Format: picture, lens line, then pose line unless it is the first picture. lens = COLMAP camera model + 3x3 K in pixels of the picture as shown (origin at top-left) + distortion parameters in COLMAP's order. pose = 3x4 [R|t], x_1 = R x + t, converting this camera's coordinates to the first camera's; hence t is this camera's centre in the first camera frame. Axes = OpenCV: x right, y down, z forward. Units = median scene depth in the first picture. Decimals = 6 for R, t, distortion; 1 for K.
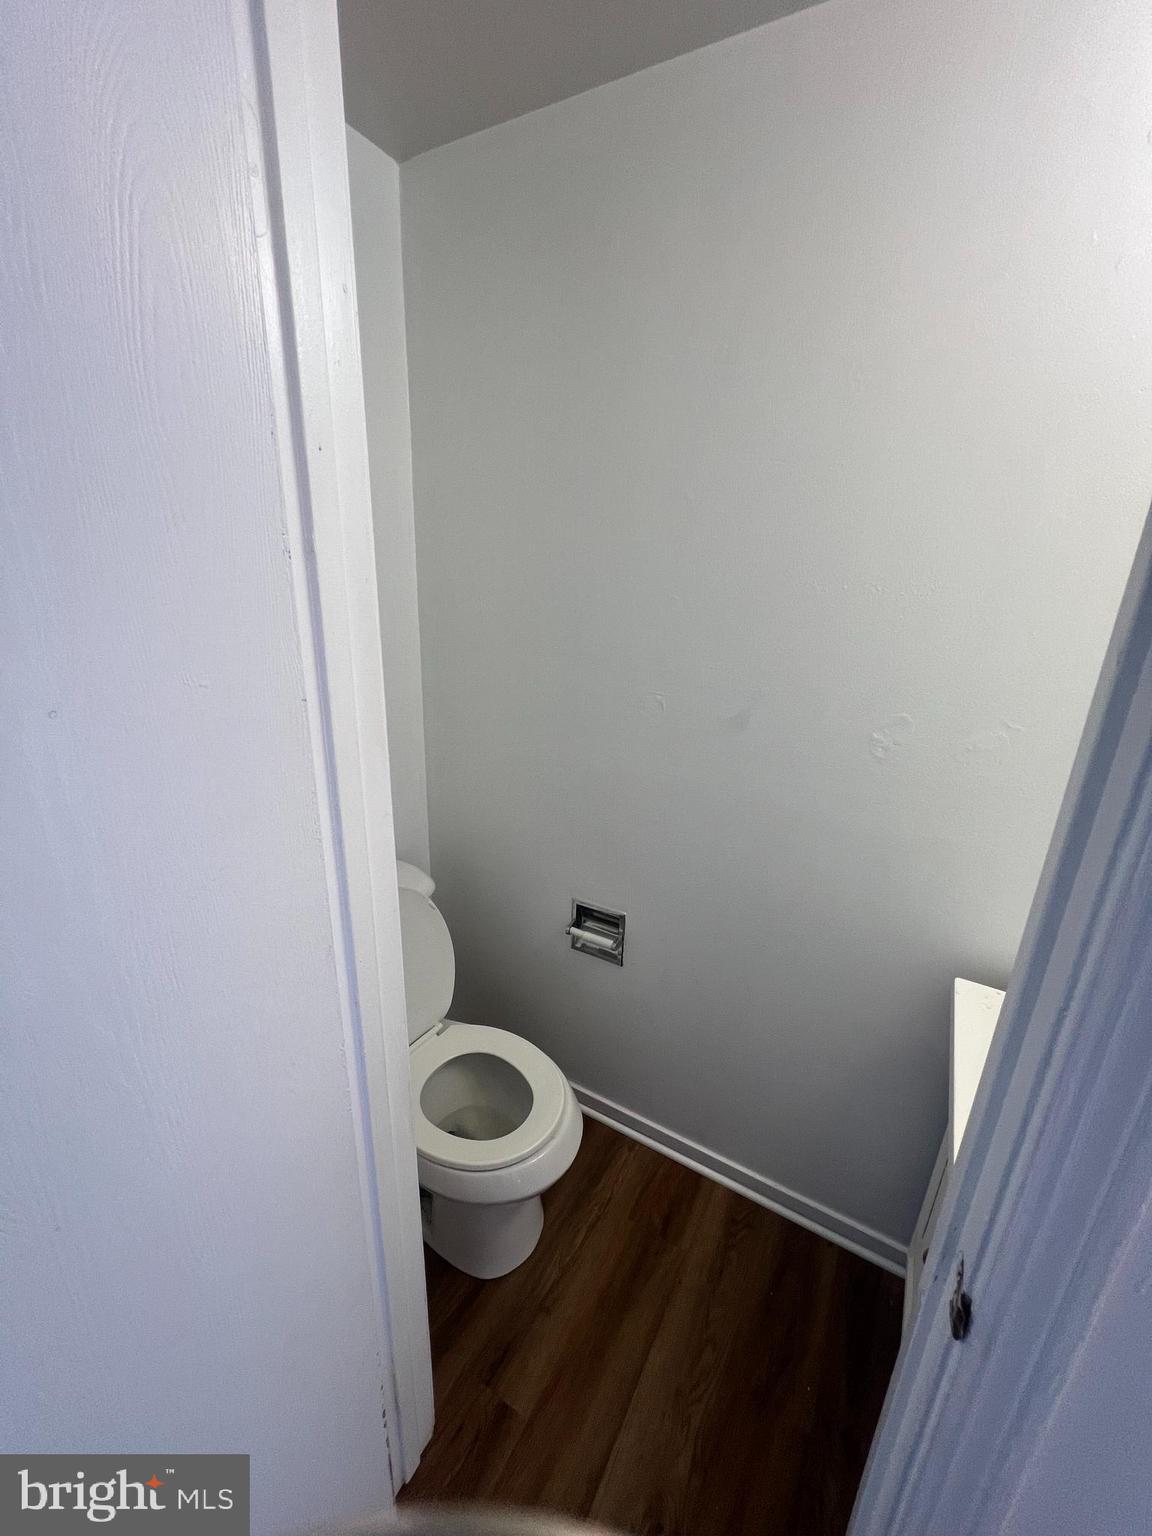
lens RADIAL K [[609.7, 0, 576.3], [0, 609.7, 766.2], [0, 0, 1]] dist [-0.005121, 0.000867]
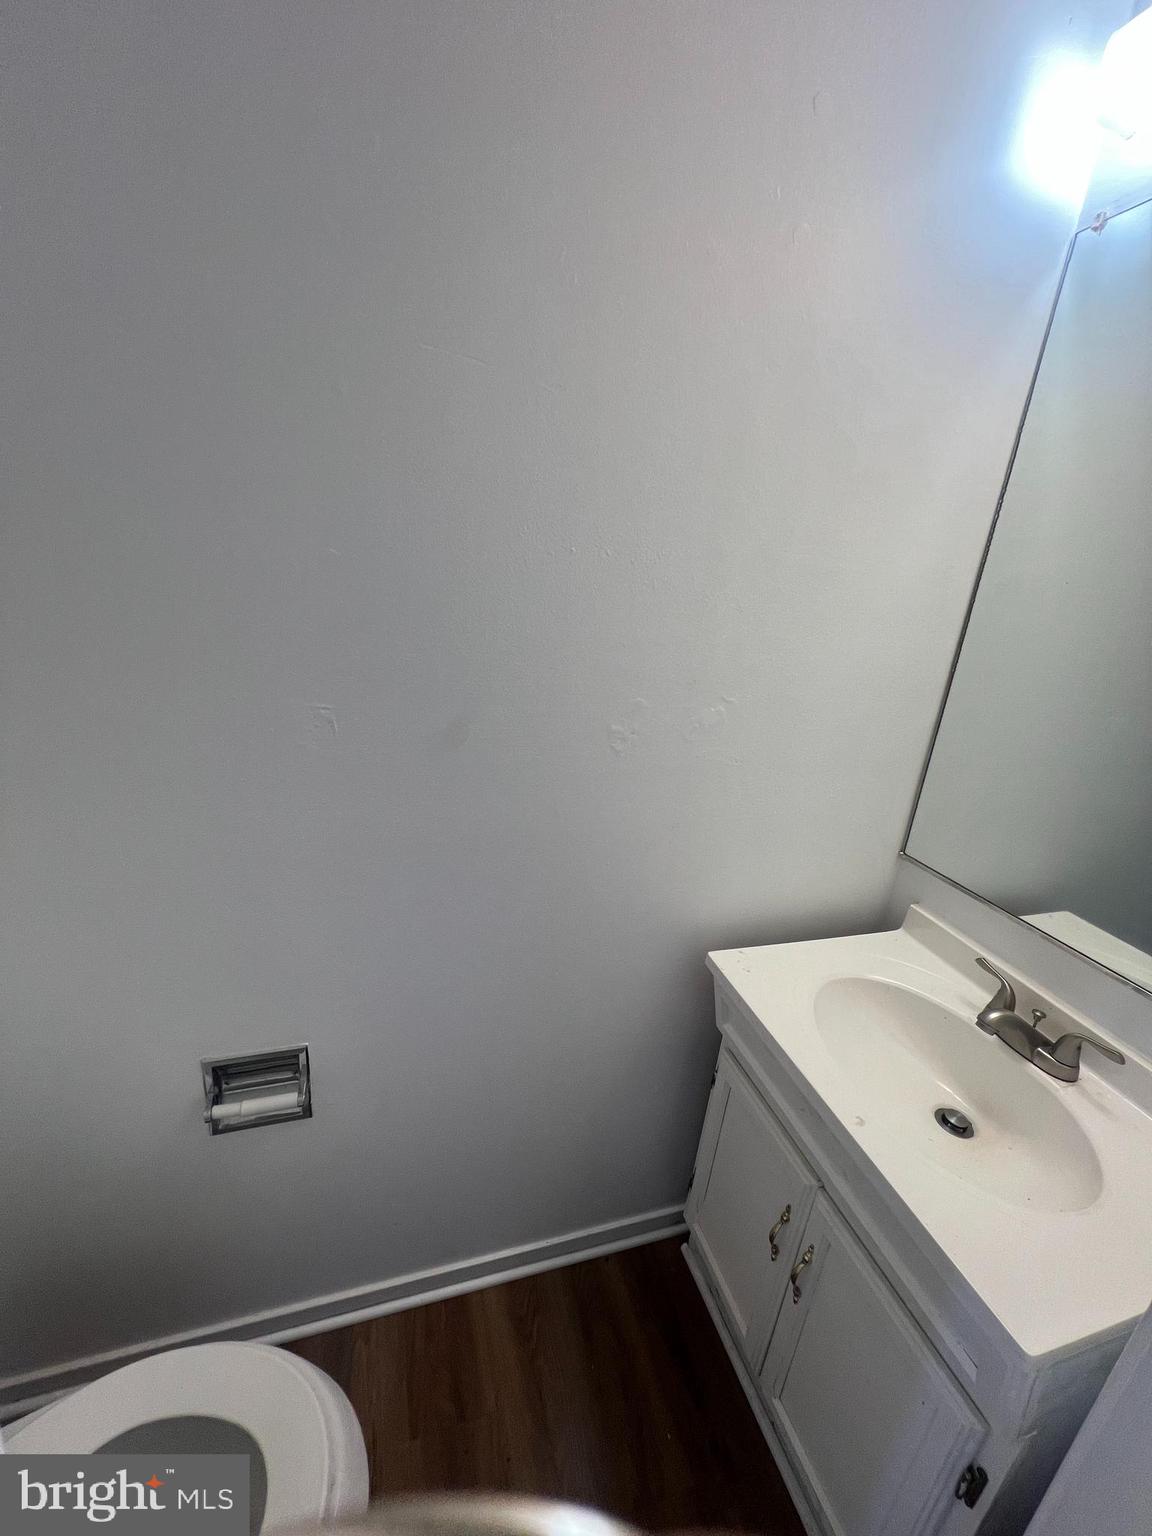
lens RADIAL K [[609.7, 0, 575.6], [0, 609.7, 765.2], [0, 0, 1]] dist [-0.005121, 0.000867]
pose [[0.673917, -0.197514, 0.711915, -0.134946], [0.166422, 0.979420, 0.114191, -0.080807], [-0.719819, 0.041524, 0.692919, 0.336932]]
